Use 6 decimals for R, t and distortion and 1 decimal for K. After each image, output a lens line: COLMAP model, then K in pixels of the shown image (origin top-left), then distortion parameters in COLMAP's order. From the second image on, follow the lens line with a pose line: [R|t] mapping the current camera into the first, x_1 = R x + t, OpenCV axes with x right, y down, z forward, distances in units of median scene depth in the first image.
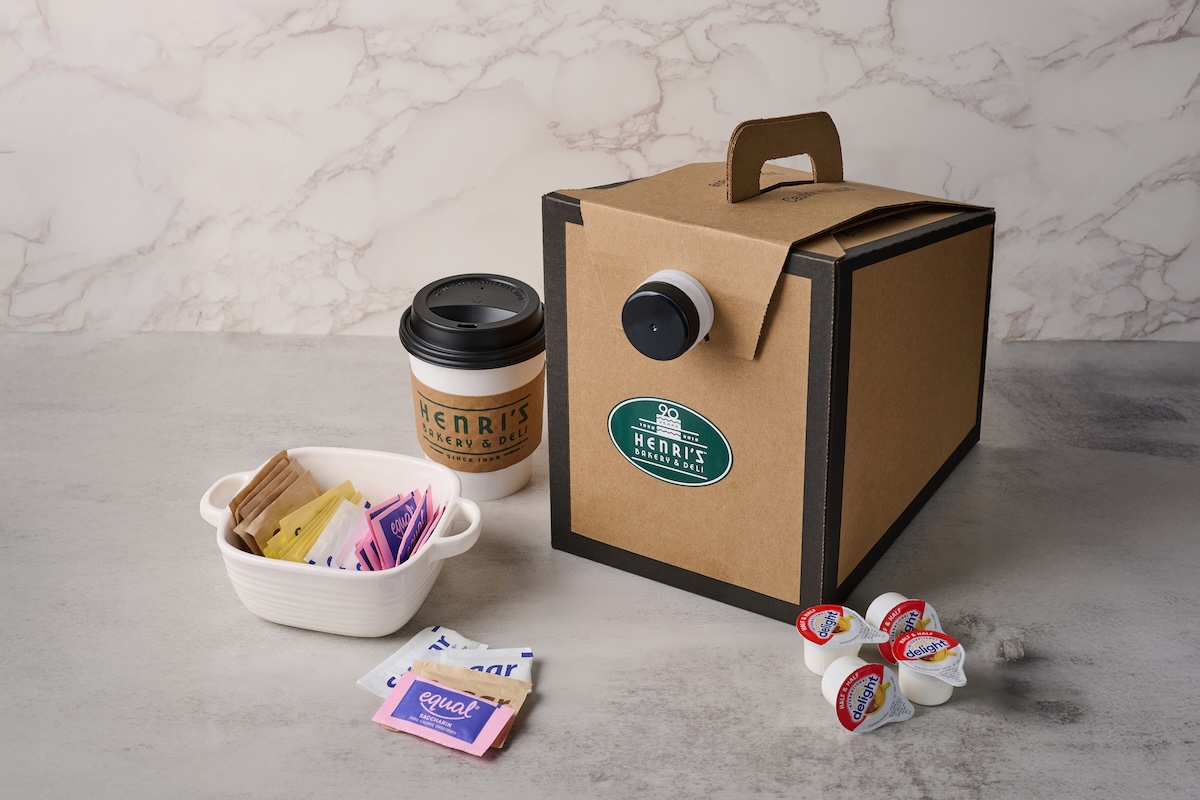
lens RADIAL K [[1998.0, 0, 566.9], [0, 1998.0, 210.2], [0, 0, 1]] dist [0.020724, 0.007486]
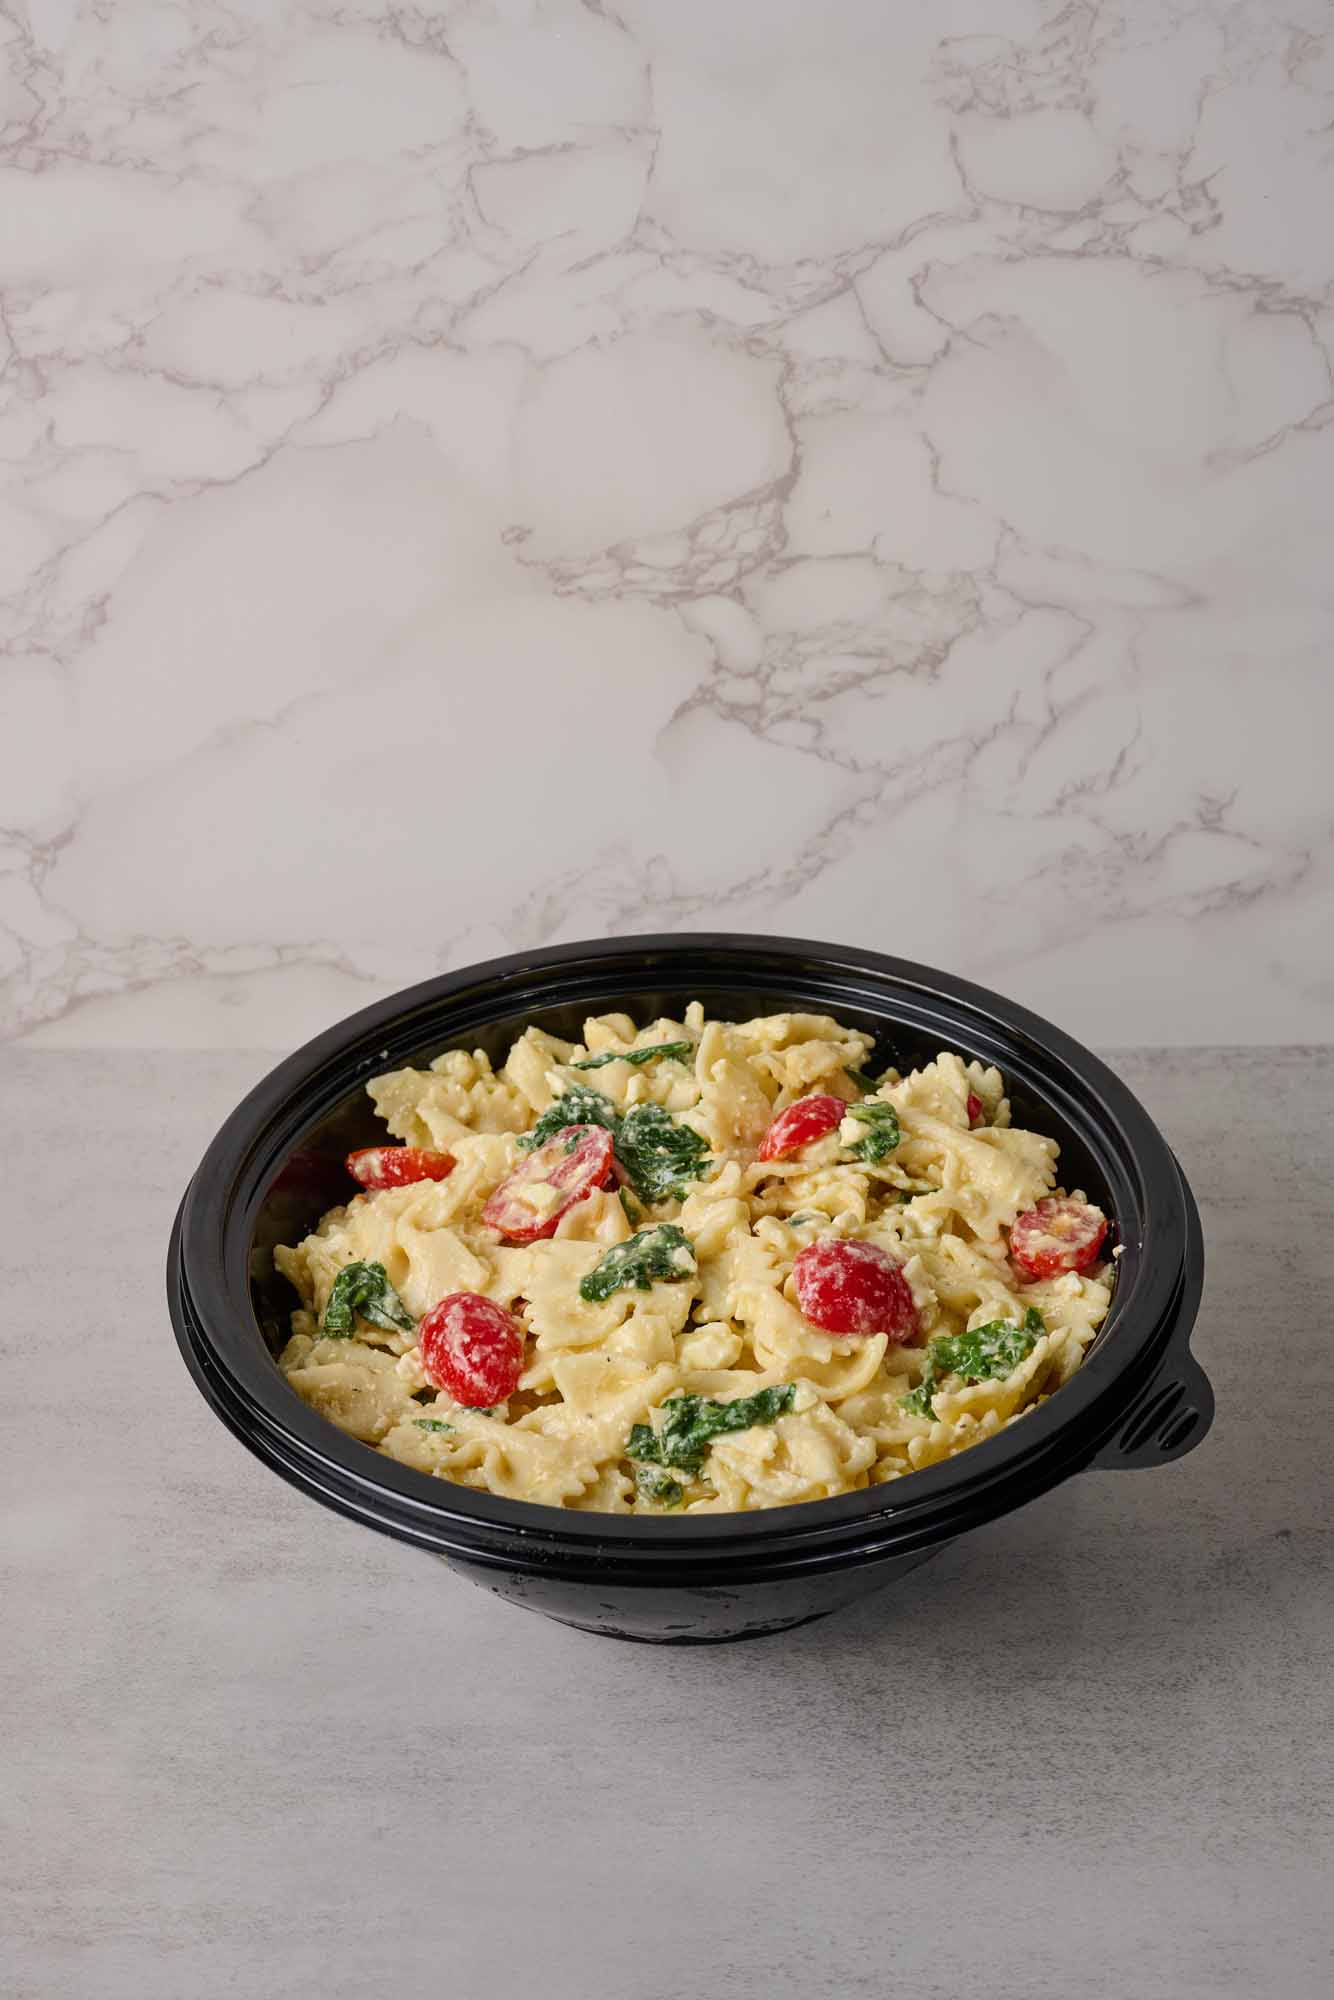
lens RADIAL K [[3047.3, 0, 641.6], [0, 3047.3, 1004.2], [0, 0, 1]] dist [0.004034, 0.021837]
pose [[0.999835, -0.011297, -0.014191, 0.025241], [0.013440, 0.986802, 0.161372, -0.048508], [0.012181, -0.161536, 0.986792, 0.412764]]
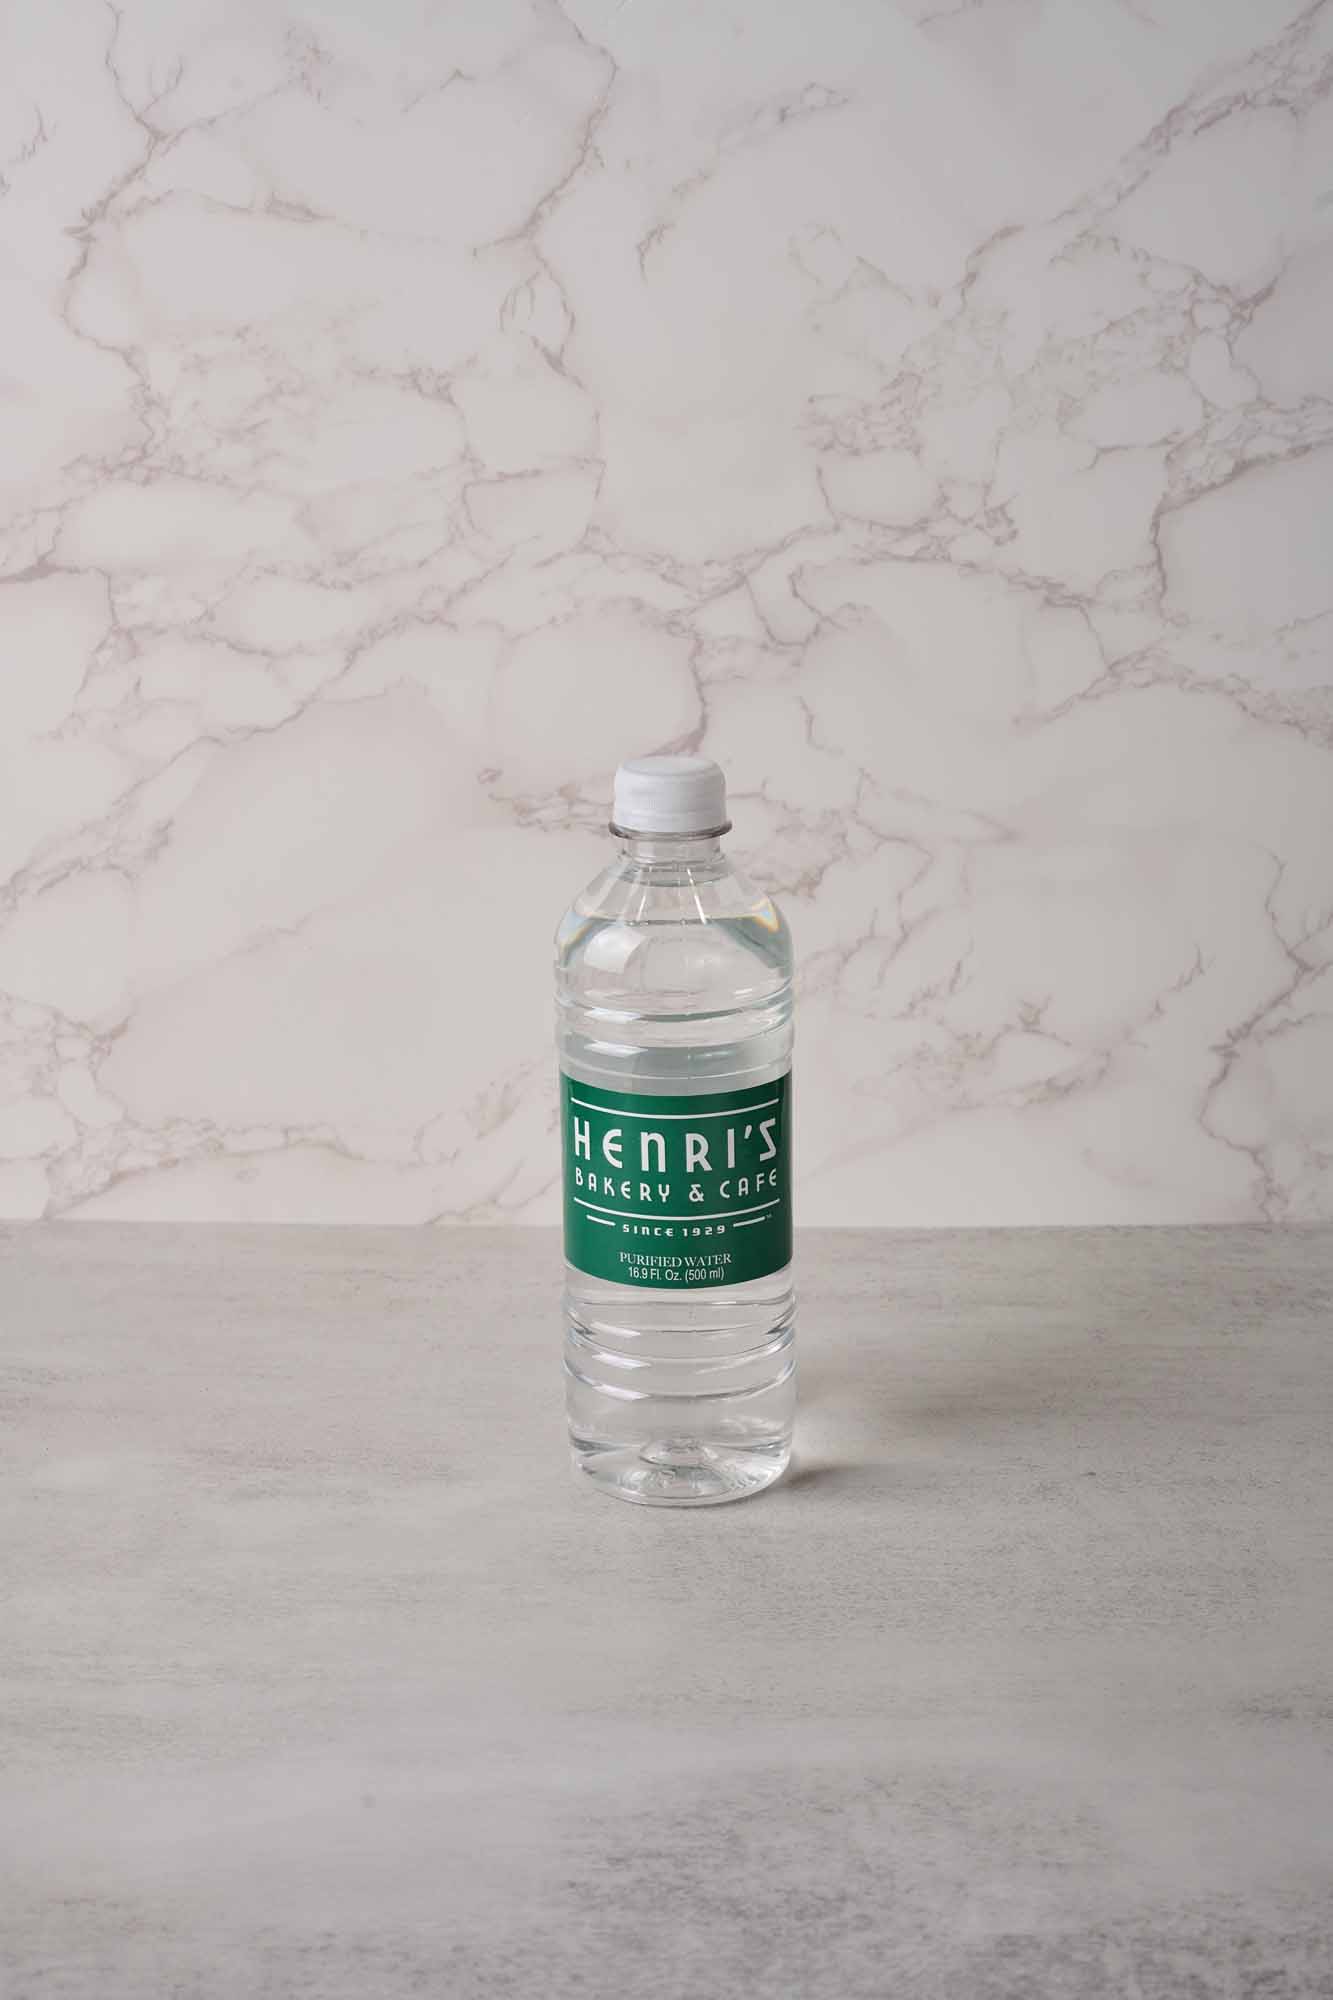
lens RADIAL K [[2947.7, 0, 651.3], [0, 2947.7, 999.2], [0, 0, 1]] dist [-0.007067, 0.097807]
pose [[0.999896, 0.002815, 0.014139, 0.024066], [-0.000927, 0.991276, -0.131799, 0.111813], [-0.014387, 0.131772, 0.991176, 0.278256]]
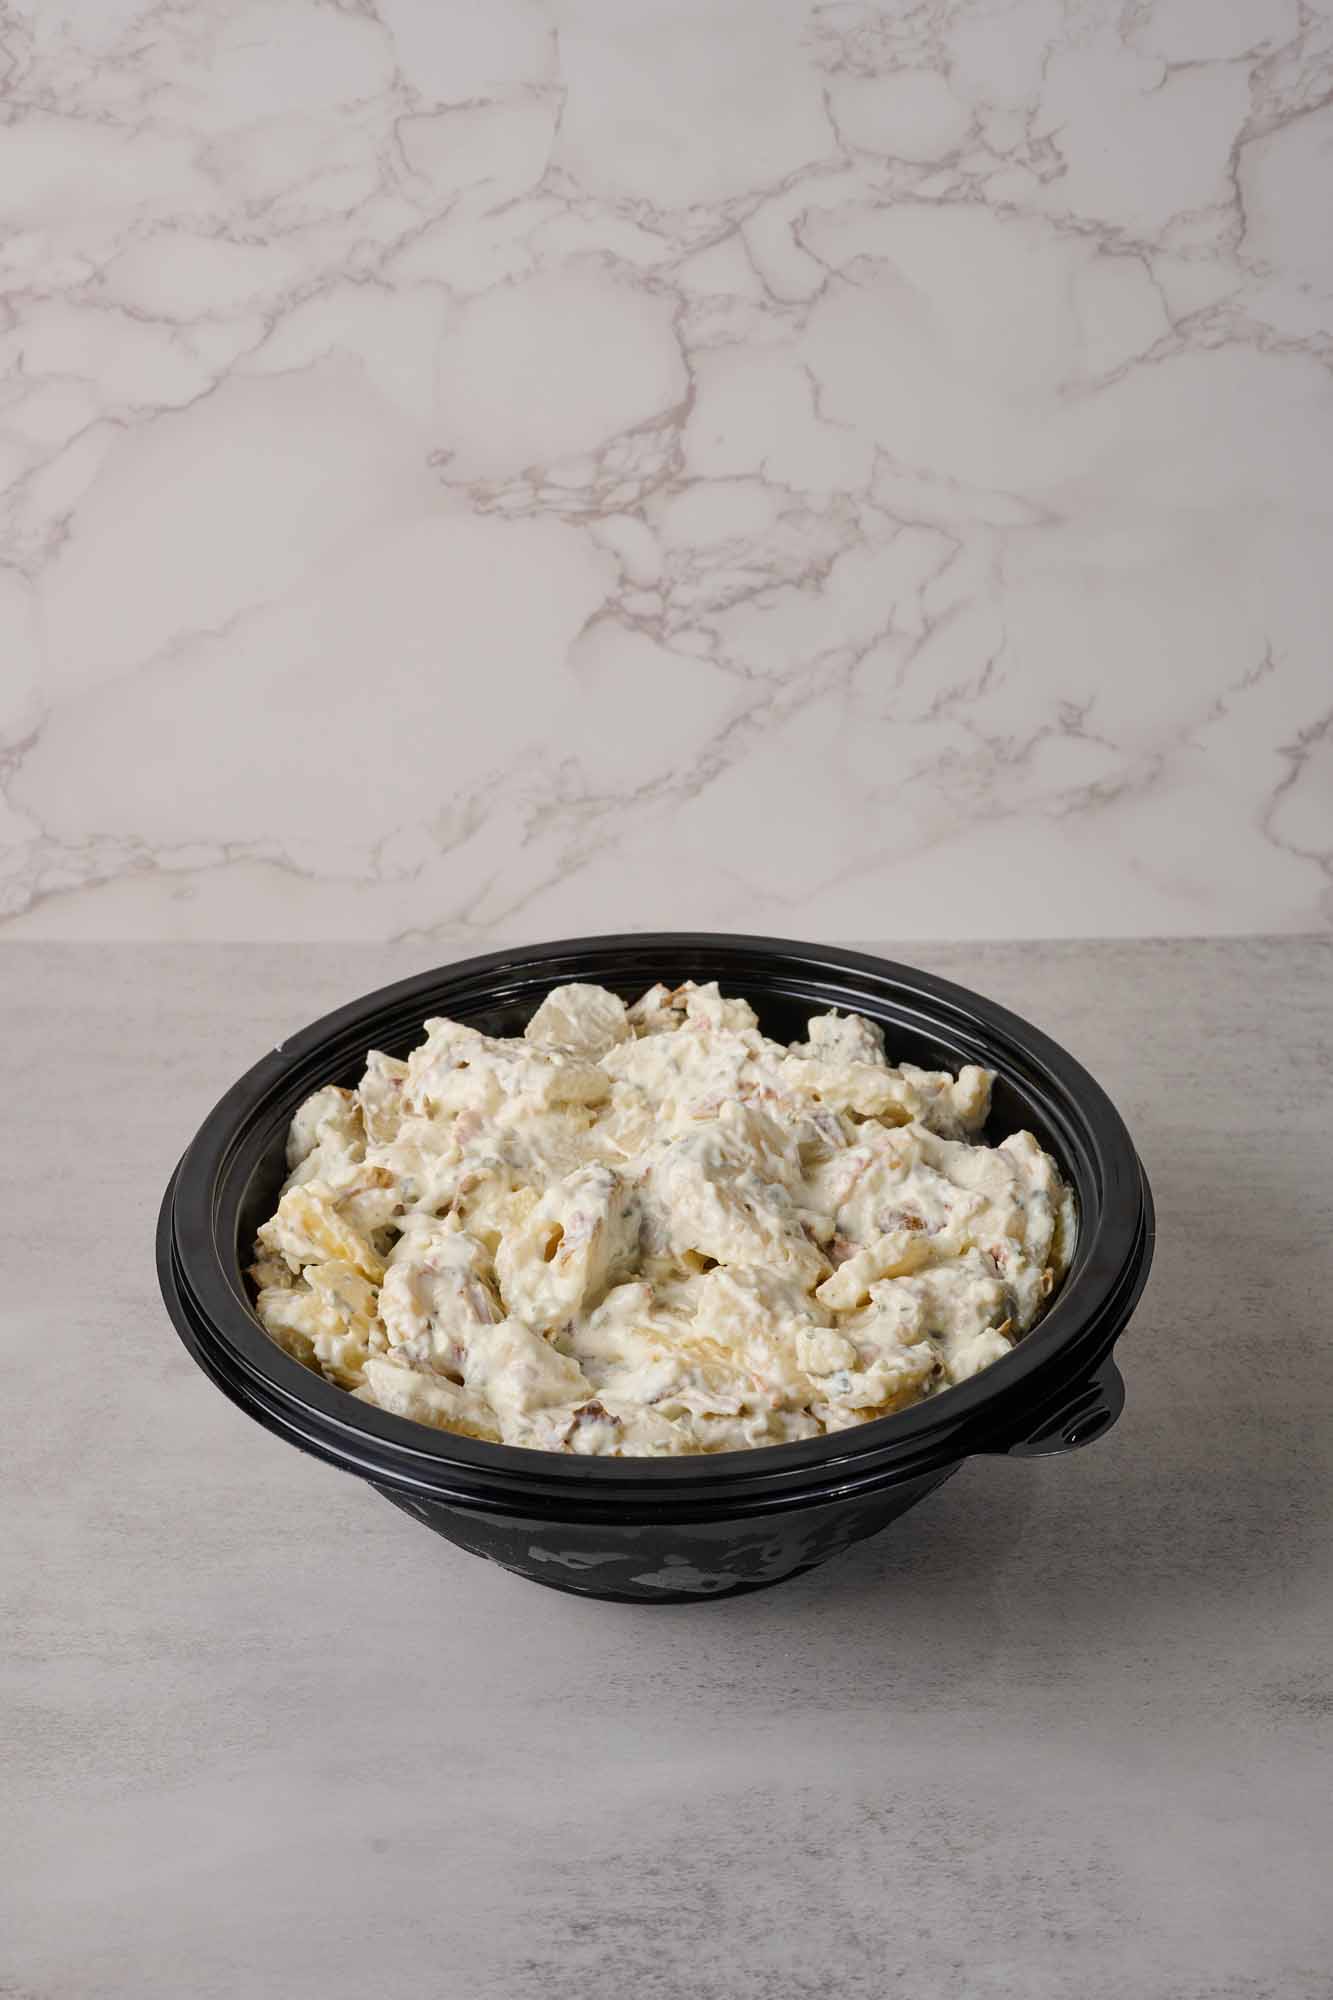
lens RADIAL K [[3070.3, 0, 648.7], [0, 3070.3, 996.6], [0, 0, 1]] dist [0.002003, 0.000635]
pose [[0.999940, -0.010816, -0.001861, 0.038480], [0.010966, 0.991676, 0.128293, -0.012400], [0.000458, -0.128305, 0.991735, 0.340645]]
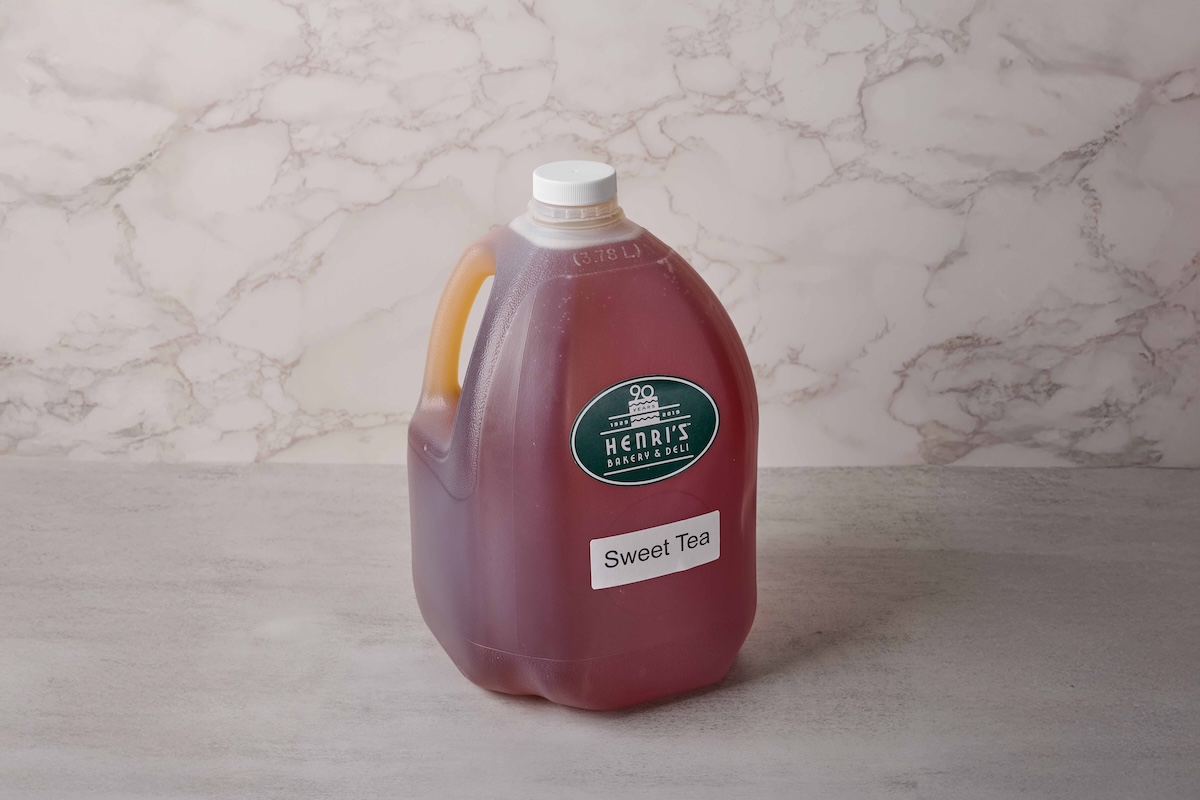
lens RADIAL K [[1805.6, 0, 536.2], [0, 1805.6, 206.5], [0, 0, 1]] dist [0.000890, -0.011695]
pose [[0.999719, -0.002249, -0.023608, 0.032044], [-0.000336, 0.994054, -0.108886, 0.038231], [0.023712, 0.108864, 0.993774, 0.177983]]
